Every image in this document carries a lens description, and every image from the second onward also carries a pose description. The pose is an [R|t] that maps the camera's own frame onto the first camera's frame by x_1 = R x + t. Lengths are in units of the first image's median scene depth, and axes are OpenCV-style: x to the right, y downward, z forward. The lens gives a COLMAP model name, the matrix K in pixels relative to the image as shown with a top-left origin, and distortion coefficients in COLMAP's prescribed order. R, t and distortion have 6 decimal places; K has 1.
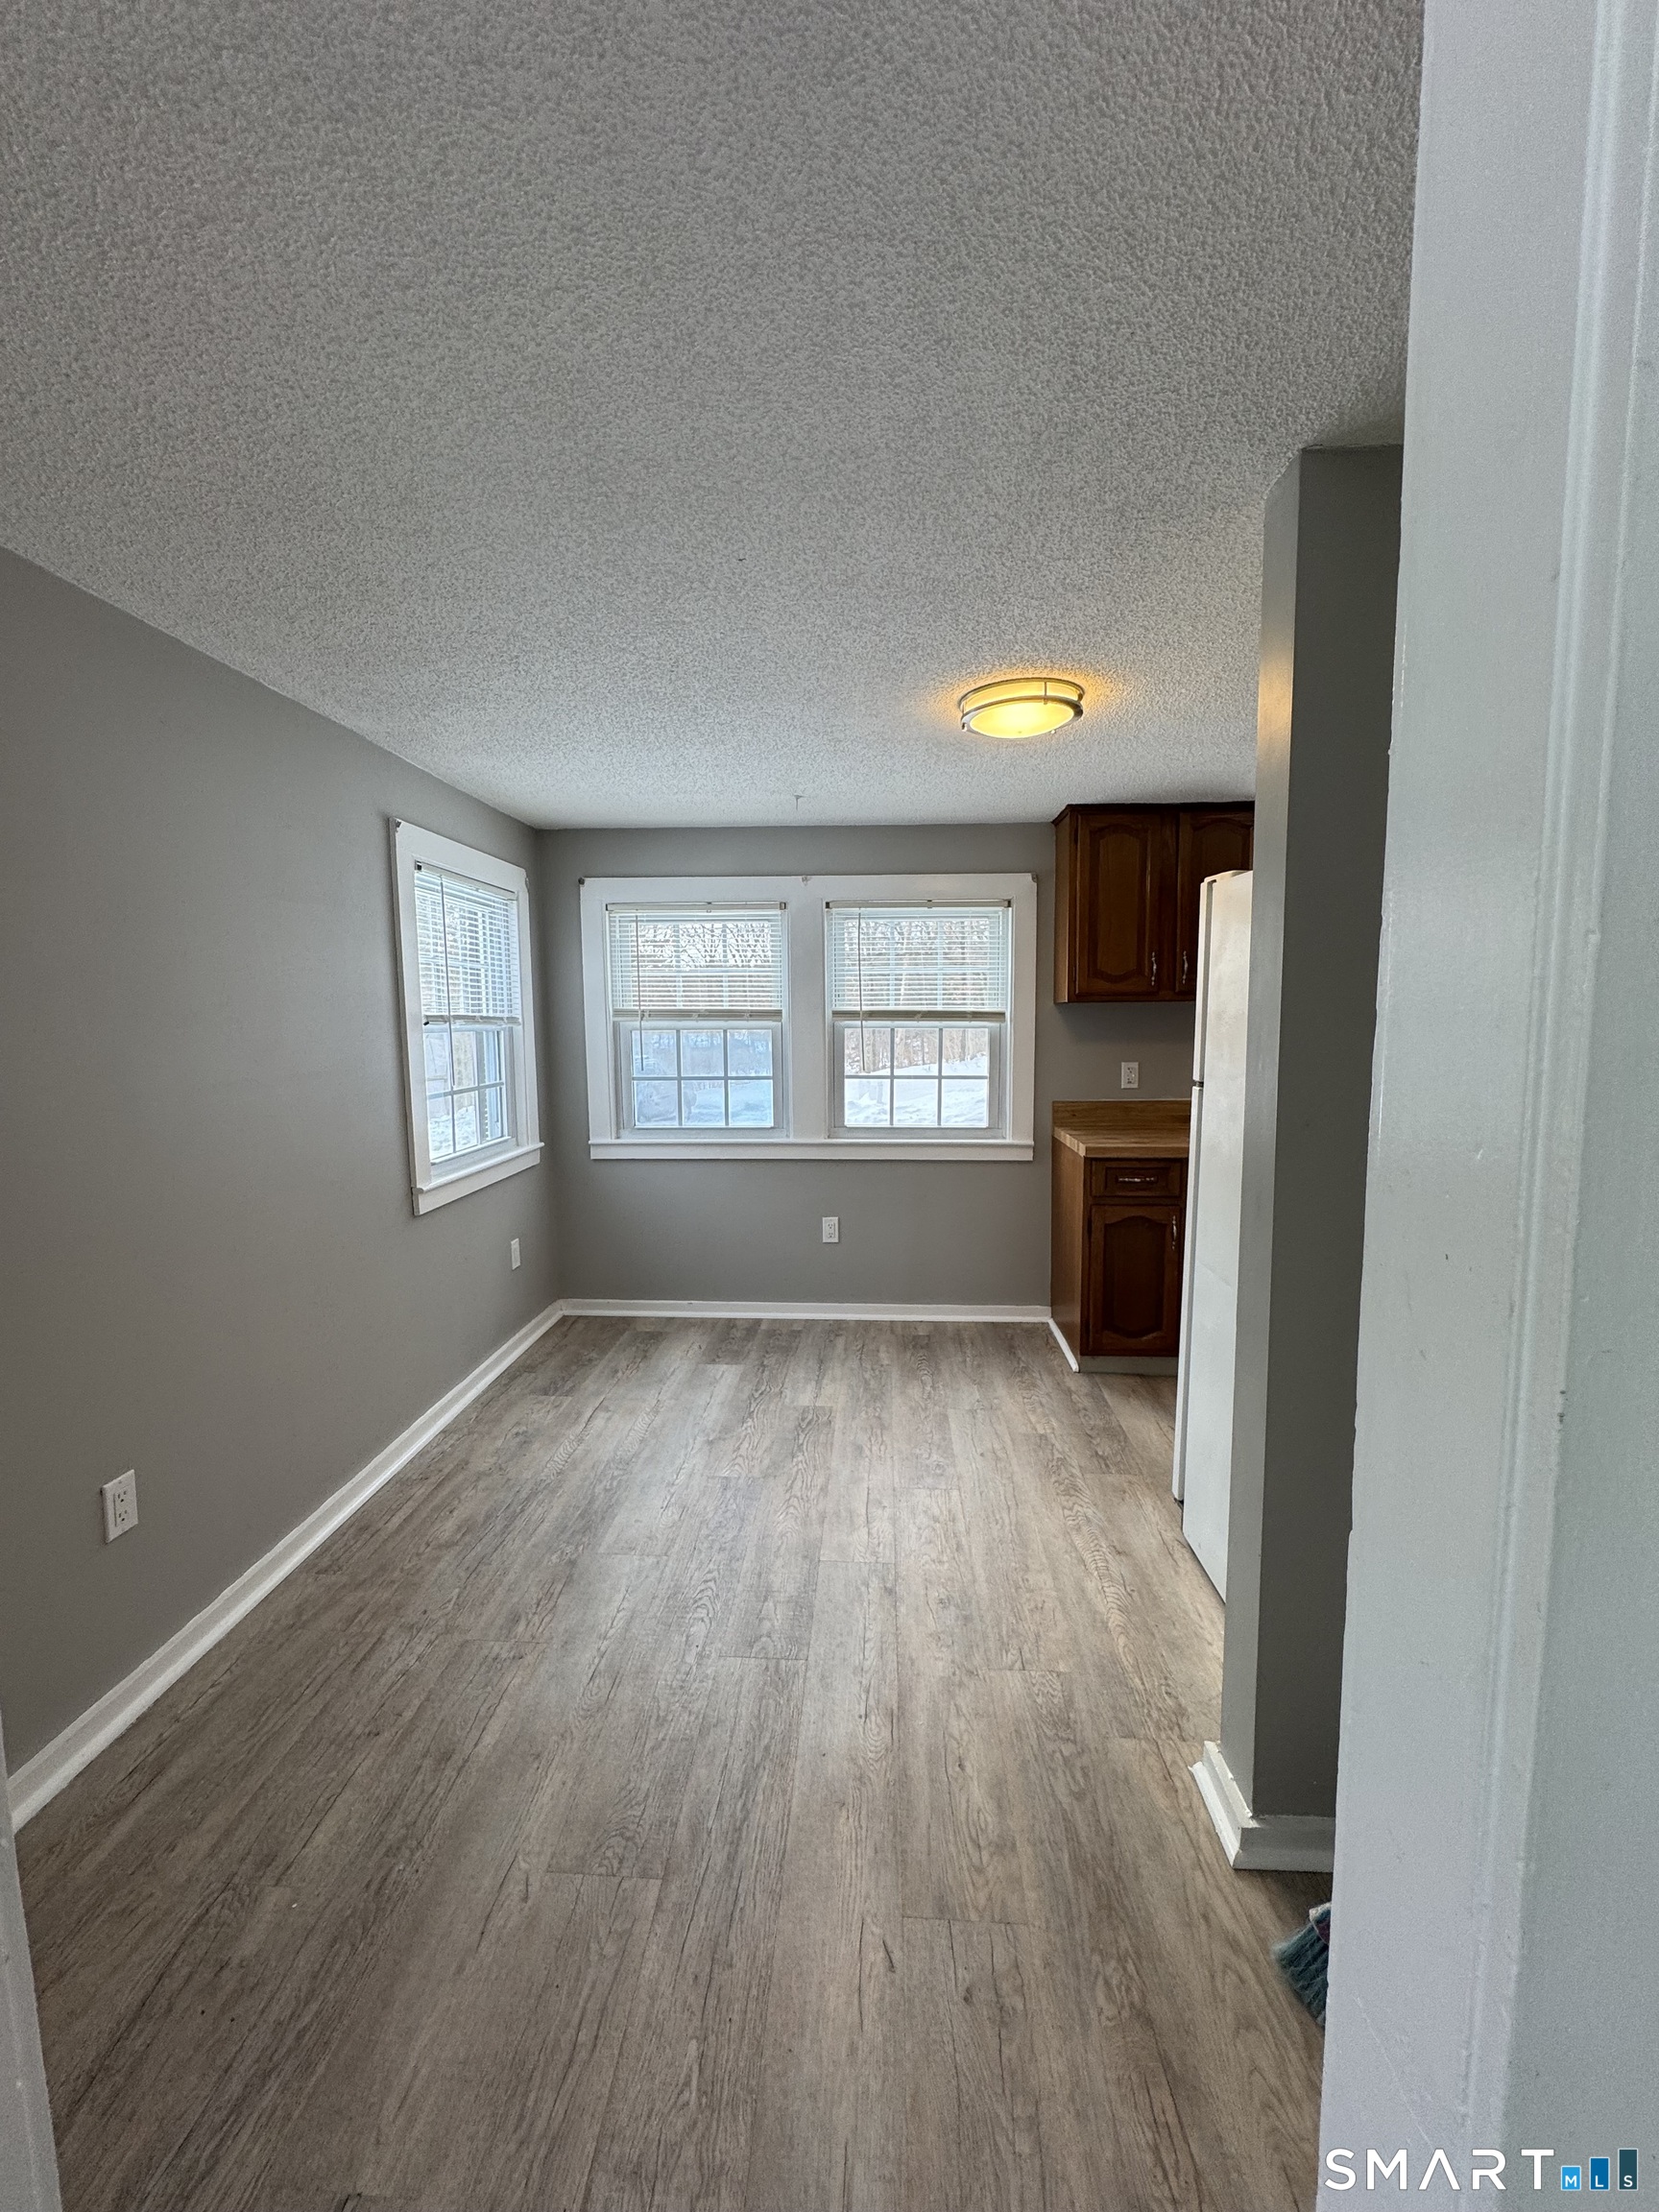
lens RADIAL K [[881.8, 0, 829.5], [0, 881.8, 1106.0], [0, 0, 1]] dist [-0.002650, 0.000343]
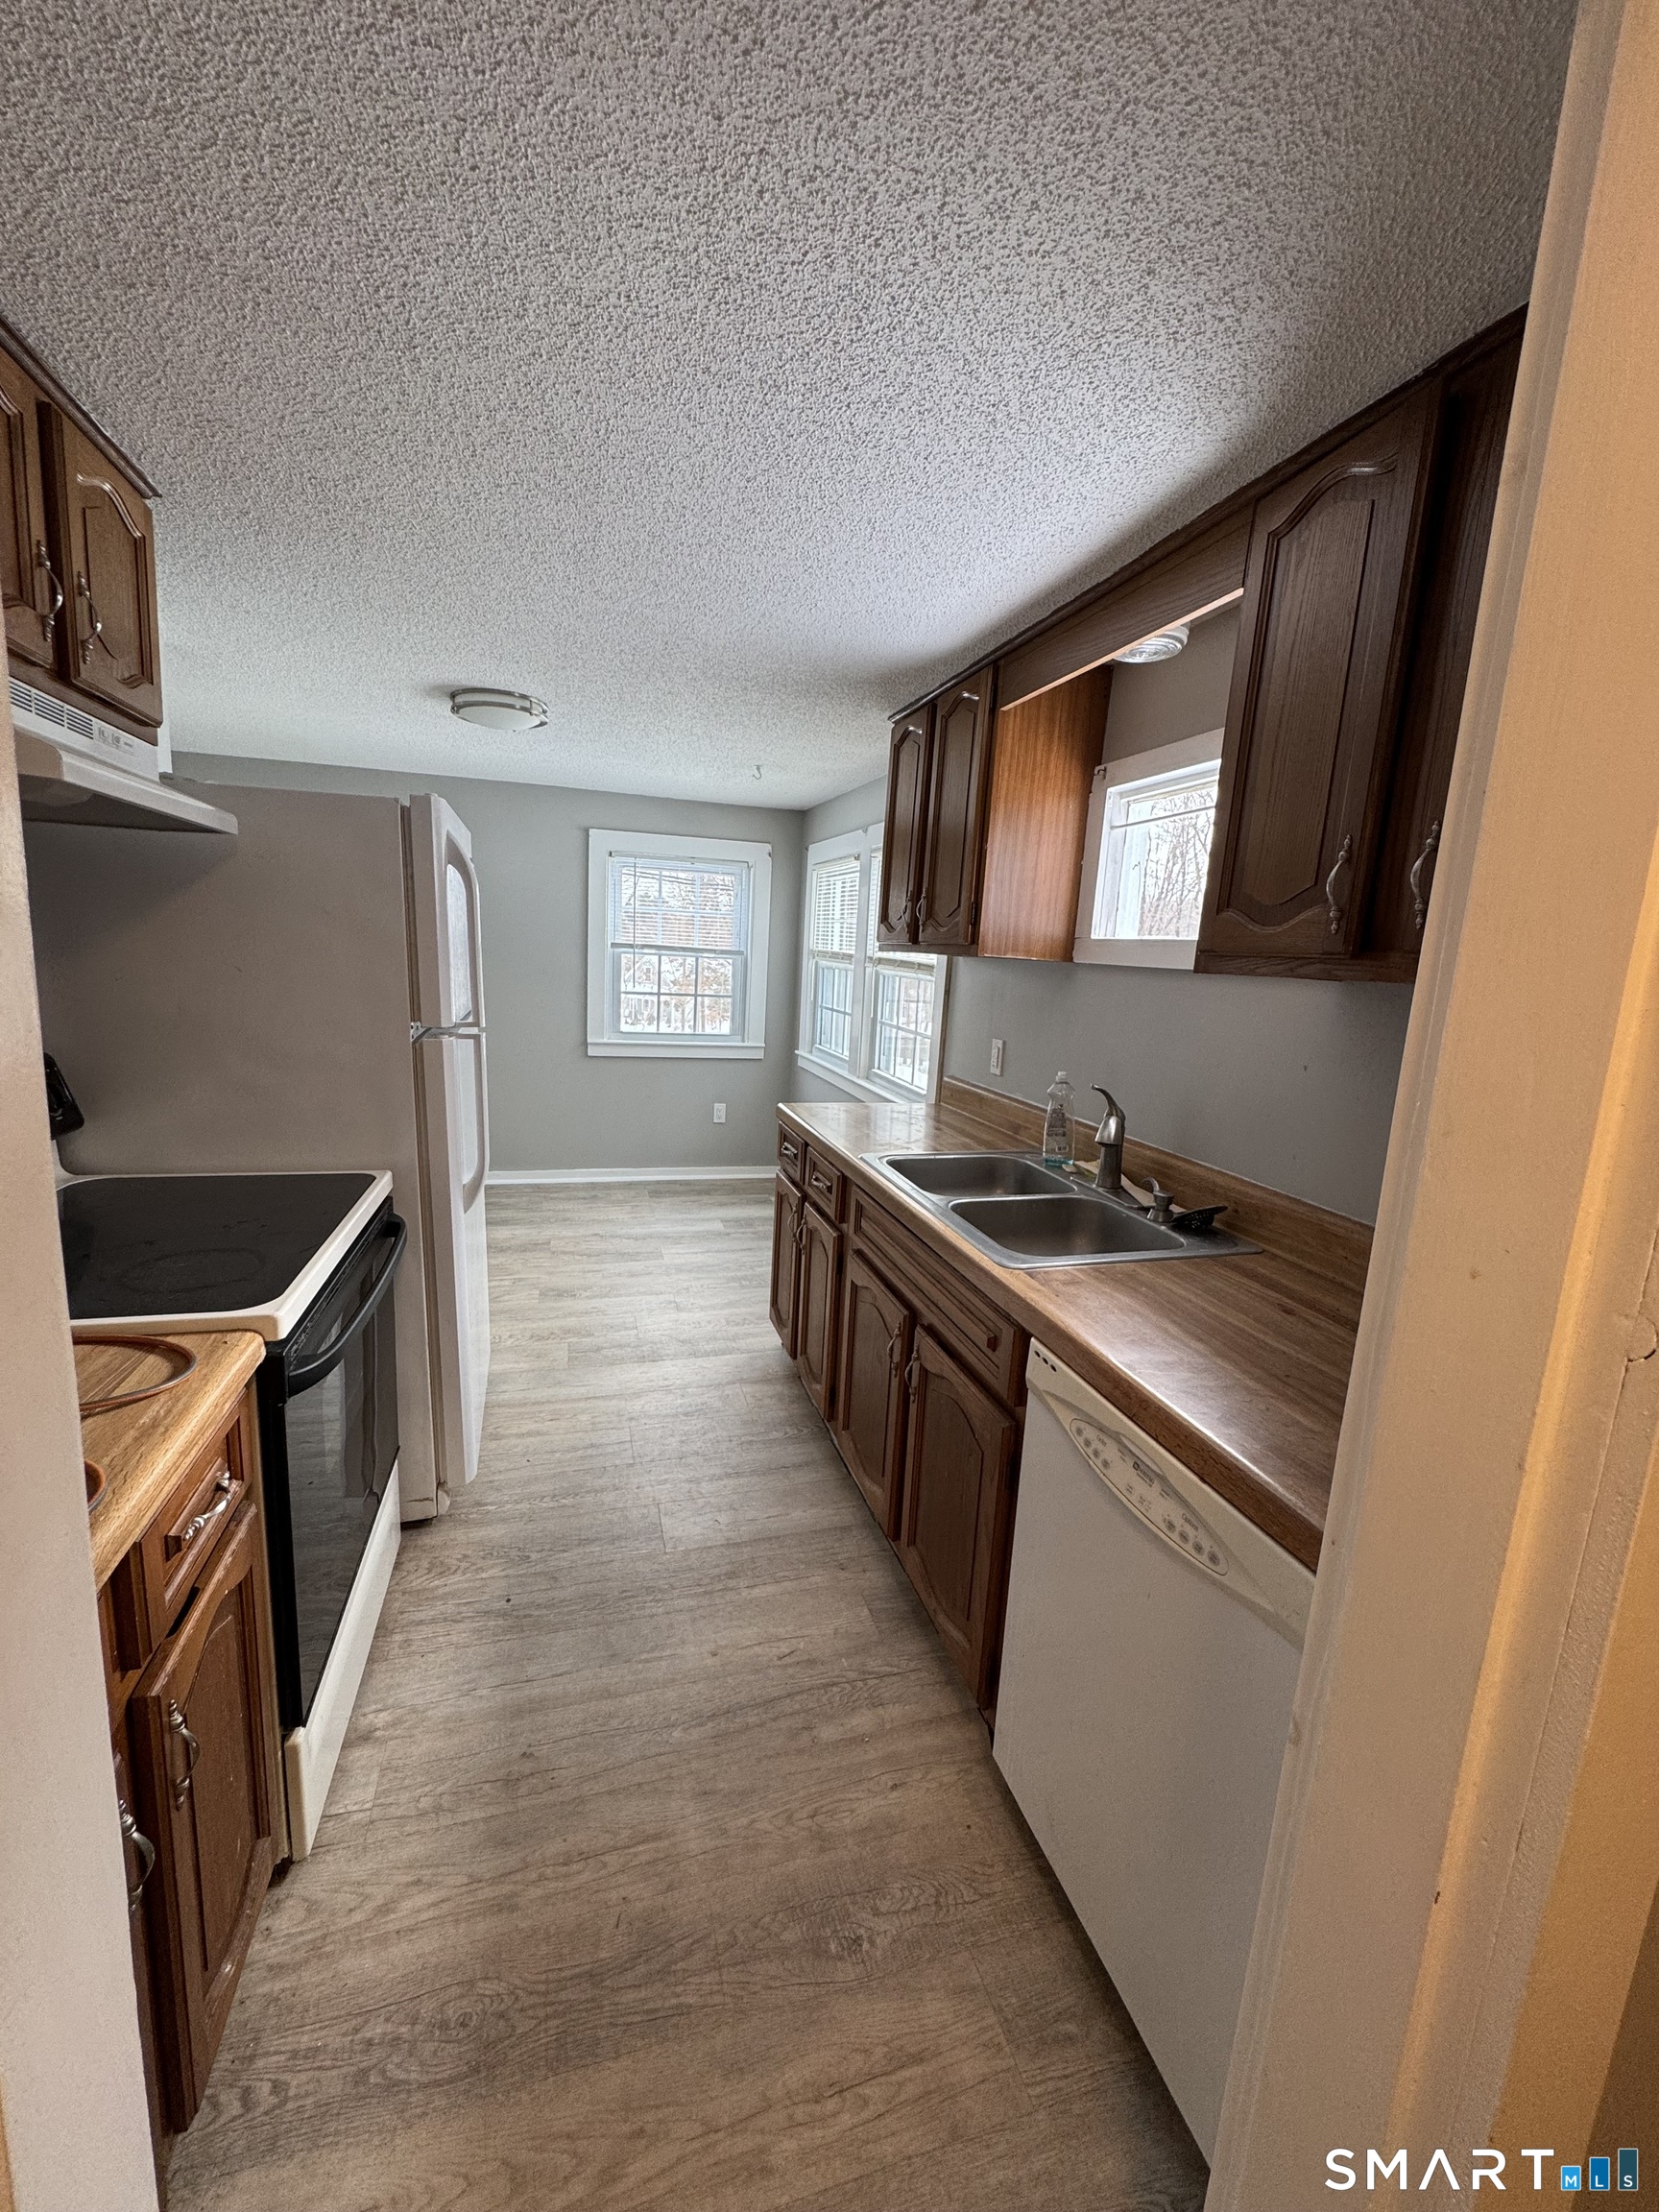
lens RADIAL K [[881.8, 0, 829.5], [0, 881.8, 1106.0], [0, 0, 1]] dist [-0.002650, 0.000343]
pose [[0.341097, 0.193137, -0.919973, 1.128023], [-0.151639, 0.977153, 0.148919, -0.096615], [0.927717, 0.088708, 0.362592, 0.682971]]
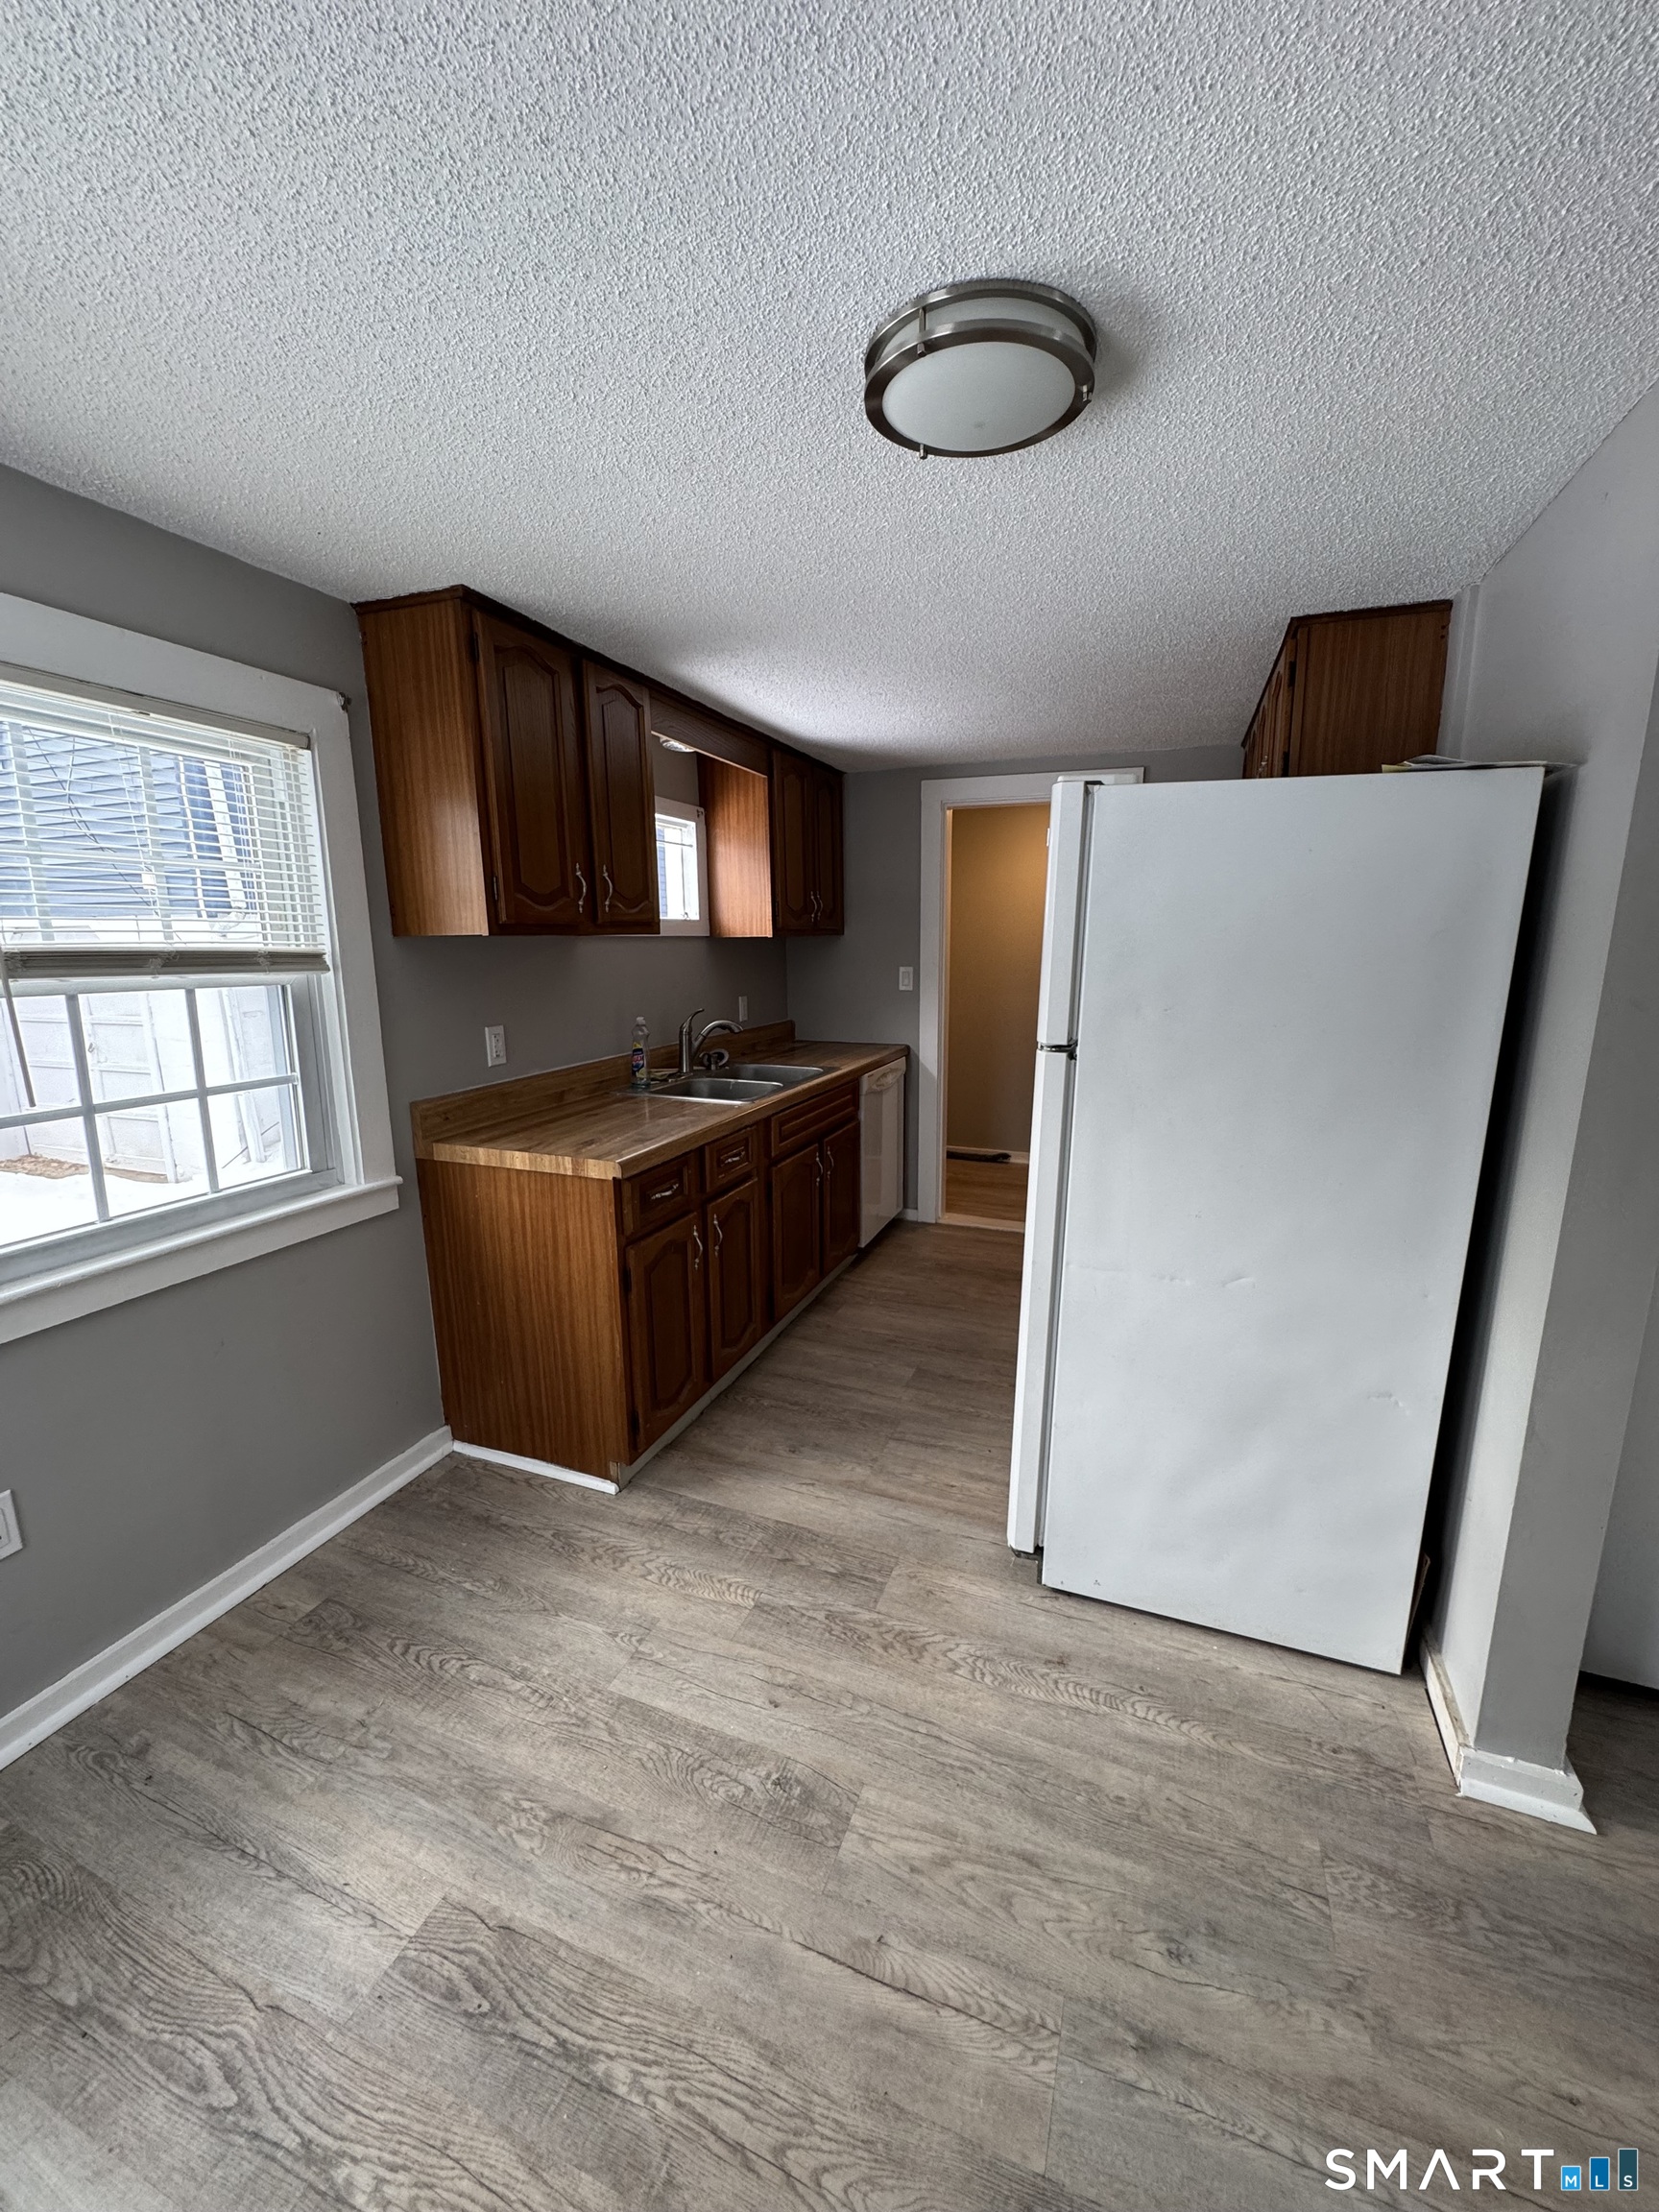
lens RADIAL K [[881.8, 0, 829.5], [0, 881.8, 1106.0], [0, 0, 1]] dist [-0.002650, 0.000343]
pose [[0.308043, -0.171906, 0.935713, -0.250491], [0.099364, 0.983974, 0.148061, -0.072994], [-0.946169, 0.047367, 0.320187, 0.618800]]
